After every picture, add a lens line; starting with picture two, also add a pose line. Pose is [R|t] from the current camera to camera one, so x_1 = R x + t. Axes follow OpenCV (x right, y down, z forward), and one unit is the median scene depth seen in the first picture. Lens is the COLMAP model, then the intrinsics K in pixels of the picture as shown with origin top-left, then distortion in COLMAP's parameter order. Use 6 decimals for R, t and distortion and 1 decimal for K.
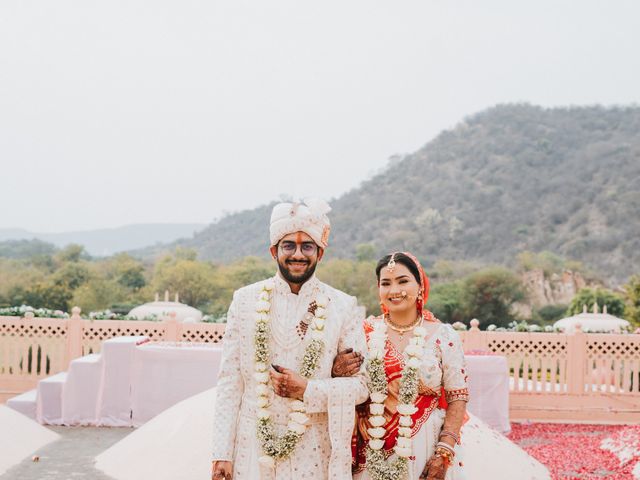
lens RADIAL K [[1889.1, 0, 320.0], [0, 1889.1, 240.0], [0, 0, 1]] dist [0.014353, 0.247431]
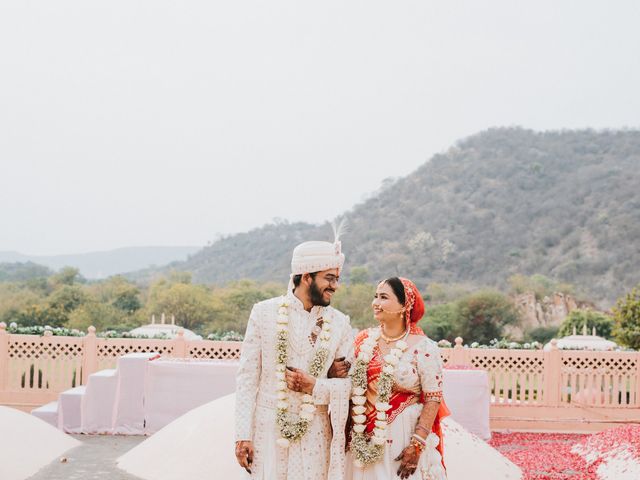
lens RADIAL K [[1768.9, 0, 320.0], [0, 1768.9, 240.0], [0, 0, 1]] dist [0.020698, -0.012649]
pose [[0.999993, -0.000368, 0.003608, 0.000005], [0.000419, 0.999897, -0.014365, 0.001356], [-0.003602, 0.014366, 0.999890, 0.058094]]
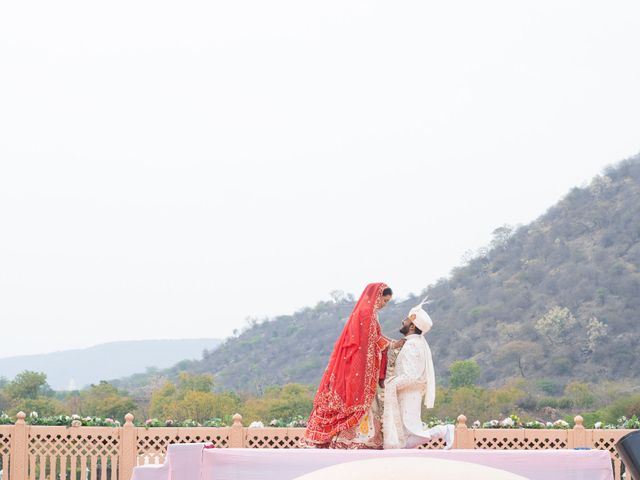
lens RADIAL K [[1889.1, 0, 320.0], [0, 1889.1, 240.0], [0, 0, 1]] dist [0.014353, 0.247431]
pose [[0.998768, -0.028270, -0.040794, 0.002376], [0.026588, 0.998797, -0.041197, -0.014703], [0.041910, 0.040062, 0.998318, 0.329388]]
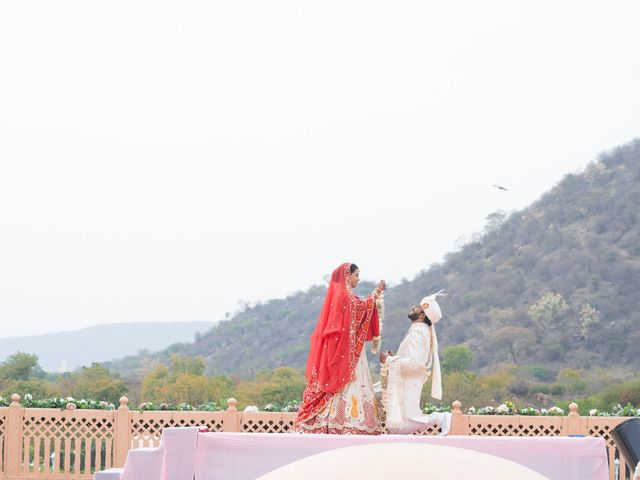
lens RADIAL K [[1889.1, 0, 320.0], [0, 1889.1, 240.0], [0, 0, 1]] dist [0.014353, 0.247431]
pose [[0.999023, -0.018915, -0.039934, 0.004041], [0.017582, 0.999285, -0.033466, -0.014179], [0.040539, 0.032731, 0.998642, 0.330414]]
